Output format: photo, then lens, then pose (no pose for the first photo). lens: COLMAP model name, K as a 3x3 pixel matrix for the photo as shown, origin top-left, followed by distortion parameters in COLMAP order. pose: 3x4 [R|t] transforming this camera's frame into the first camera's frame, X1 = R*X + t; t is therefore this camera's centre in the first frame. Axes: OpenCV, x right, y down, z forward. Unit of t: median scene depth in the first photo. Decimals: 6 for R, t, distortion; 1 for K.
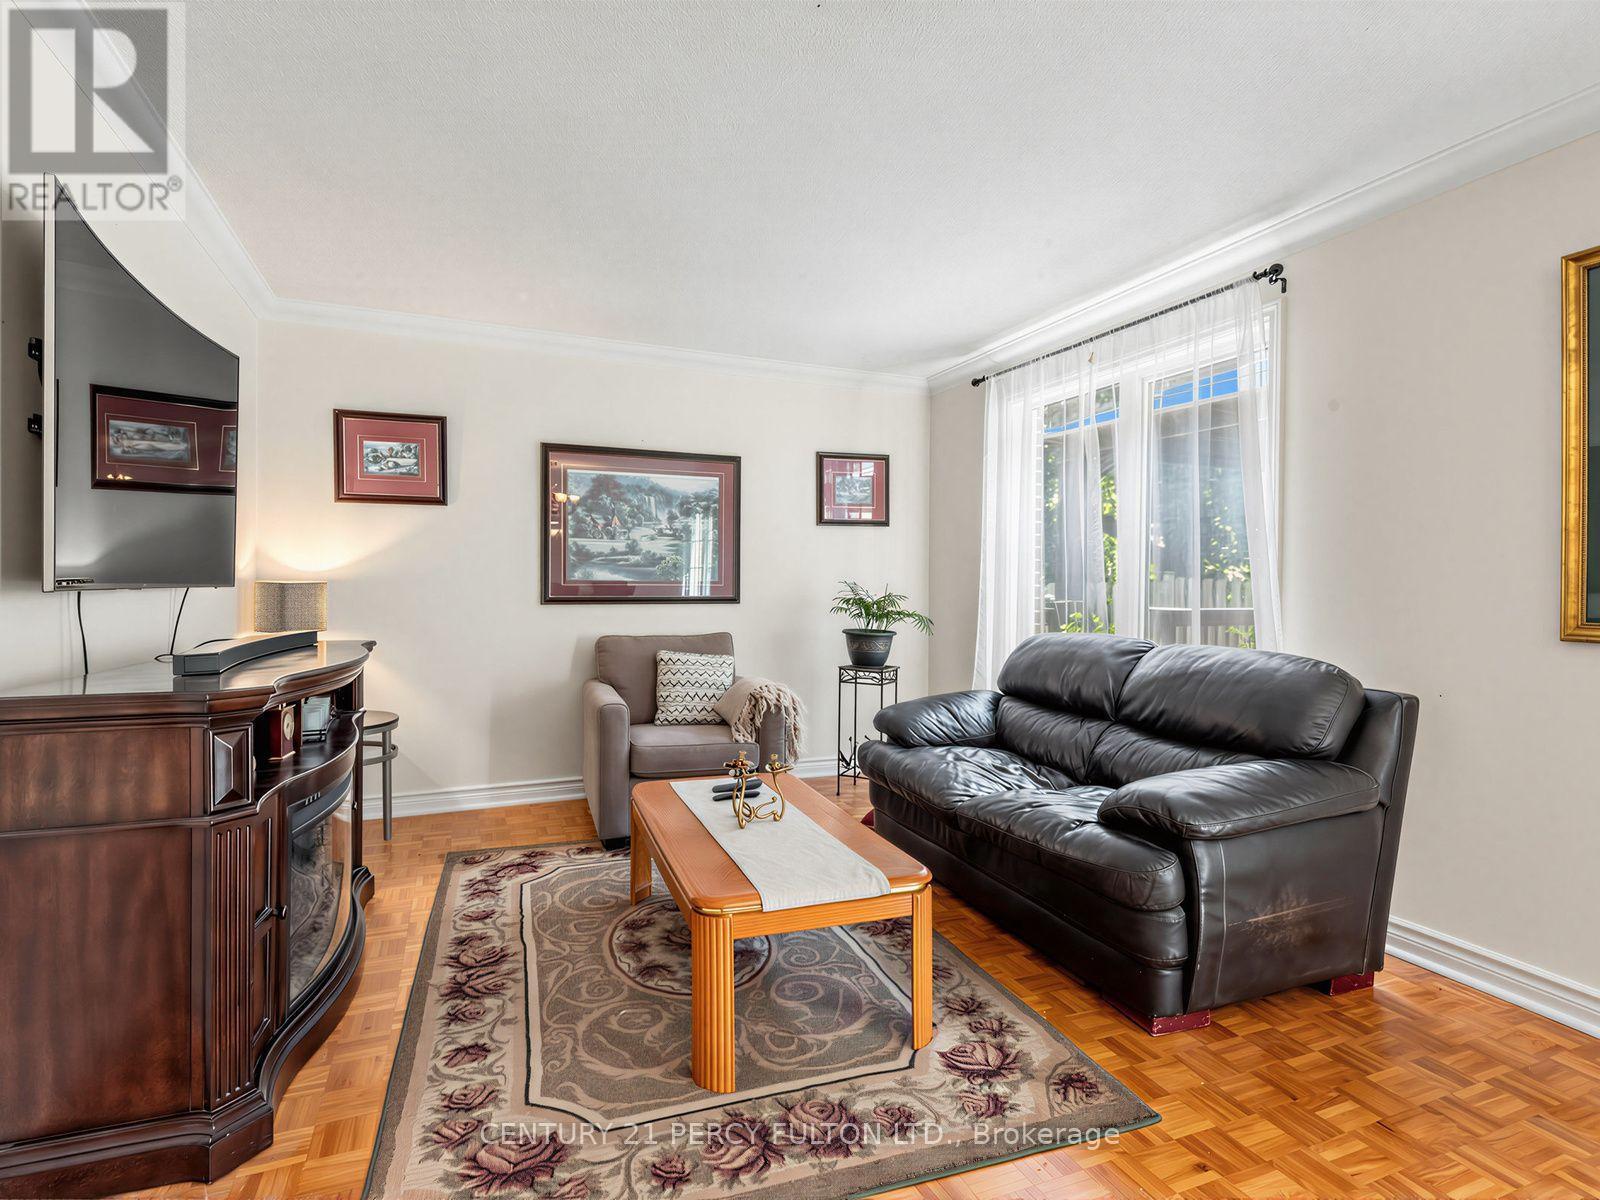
lens RADIAL K [[825.3, 0, 843.7], [0, 825.3, 592.9], [0, 0, 1]] dist [0.055036, -0.043278]
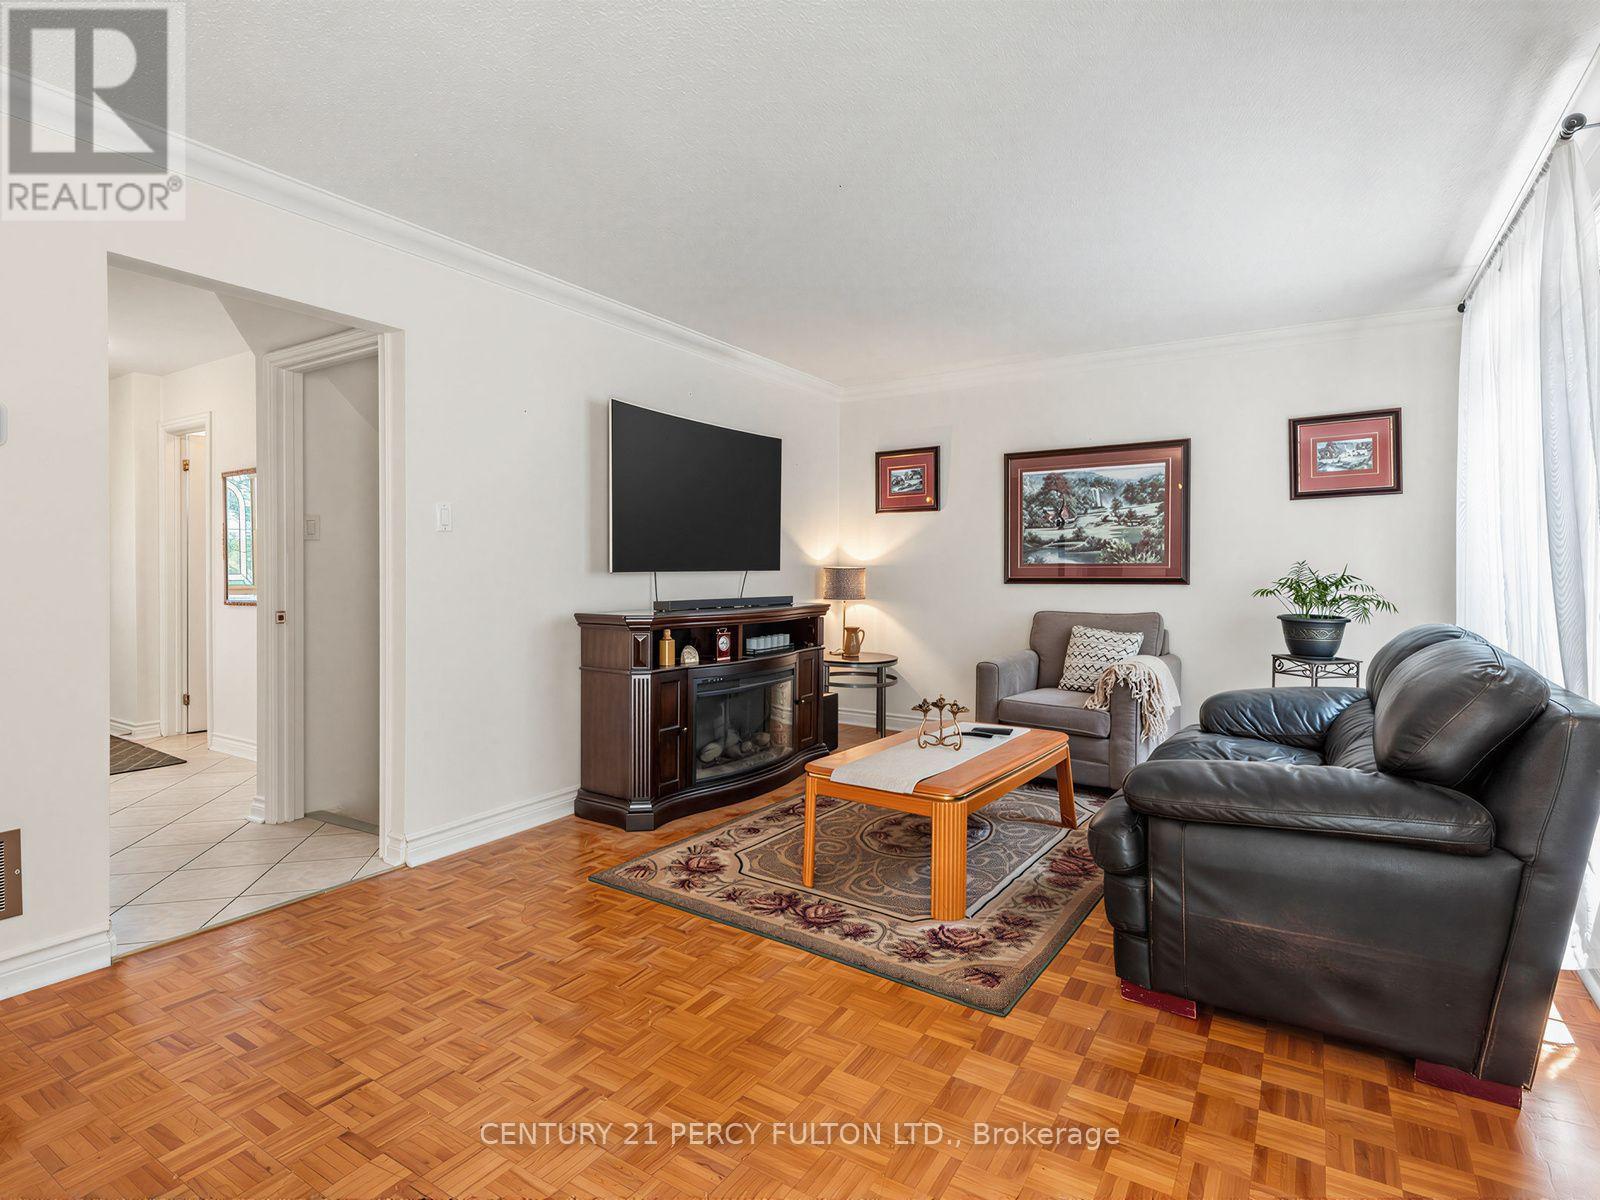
lens RADIAL K [[839.0, 0, 795.4], [0, 839.0, 578.9], [0, 0, 1]] dist [0.015446, -0.000302]
pose [[0.553753, 0.000640, -0.832681, 0.543531], [-0.002898, 0.999995, -0.001159, 0.009192], [0.832676, 0.003055, 0.553752, 0.048088]]
